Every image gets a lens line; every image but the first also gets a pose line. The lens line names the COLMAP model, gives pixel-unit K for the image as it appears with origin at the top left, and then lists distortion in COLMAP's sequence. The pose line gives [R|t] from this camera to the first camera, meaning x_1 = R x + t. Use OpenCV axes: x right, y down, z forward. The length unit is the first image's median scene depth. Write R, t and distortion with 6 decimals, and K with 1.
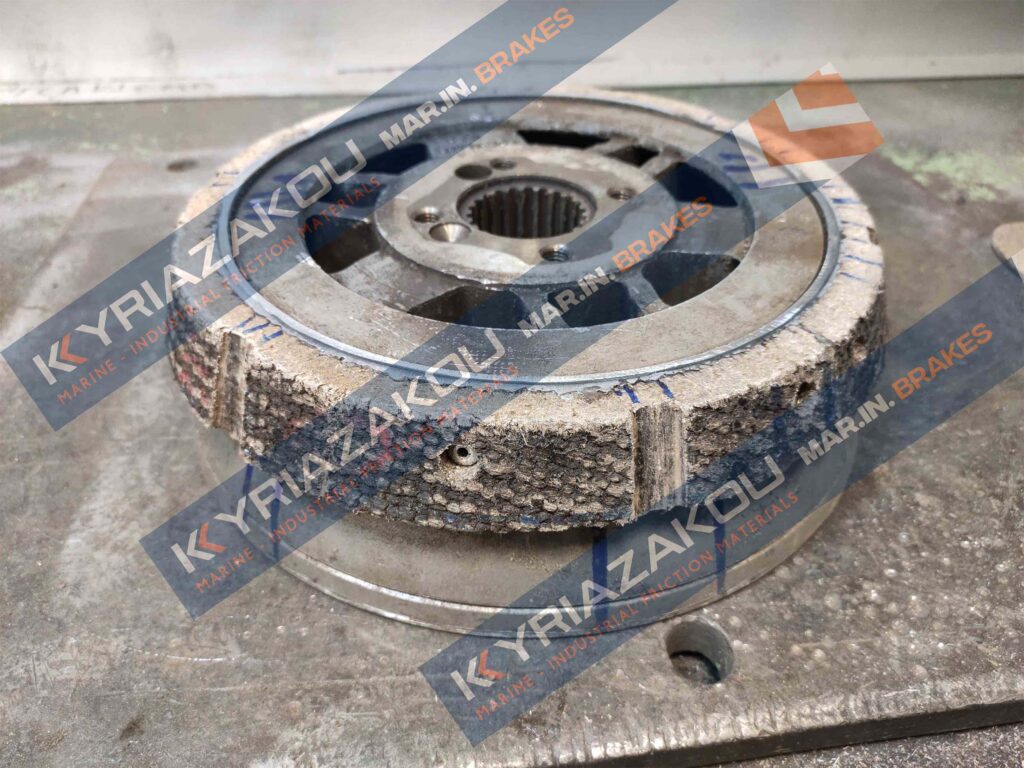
lens RADIAL K [[766.5, 0, 512.0], [0, 766.5, 384.0], [0, 0, 1]] dist [0.037996, -0.078133]
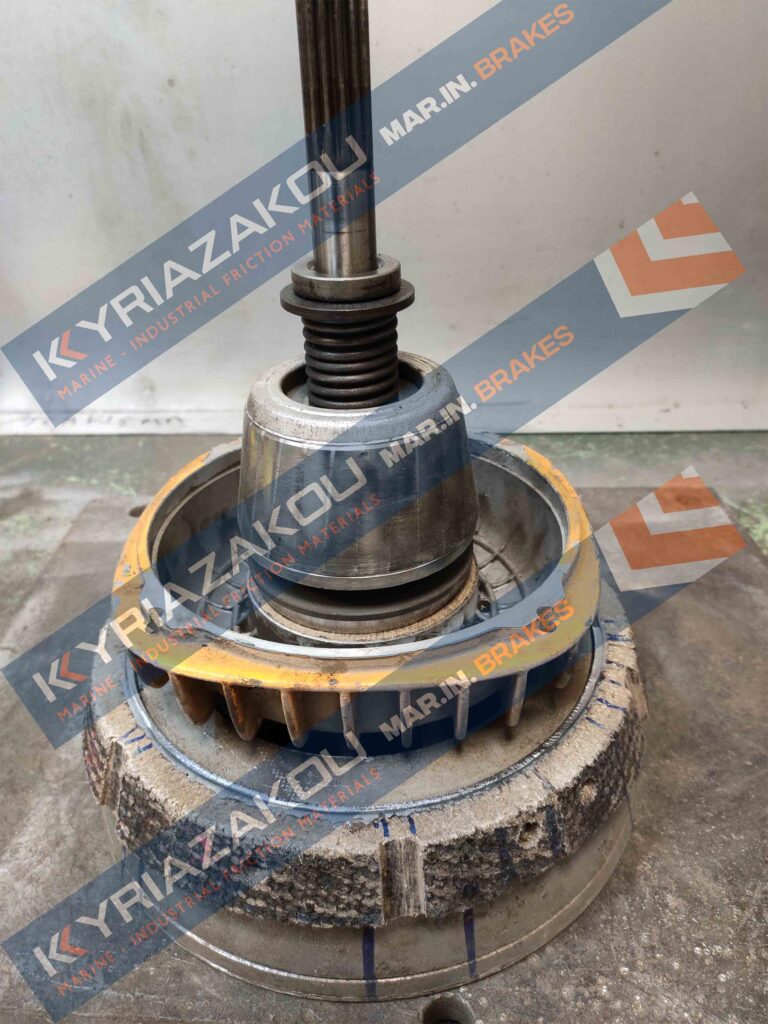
lens RADIAL K [[749.9, 0, 384.5], [0, 749.9, 551.9], [0, 0, 1]] dist [0.010711, -0.007581]
pose [[0.990873, 0.045264, -0.126972, 0.266197], [-0.057733, 0.993677, -0.096300, -0.302448], [0.121811, 0.102752, 0.987220, -0.308174]]
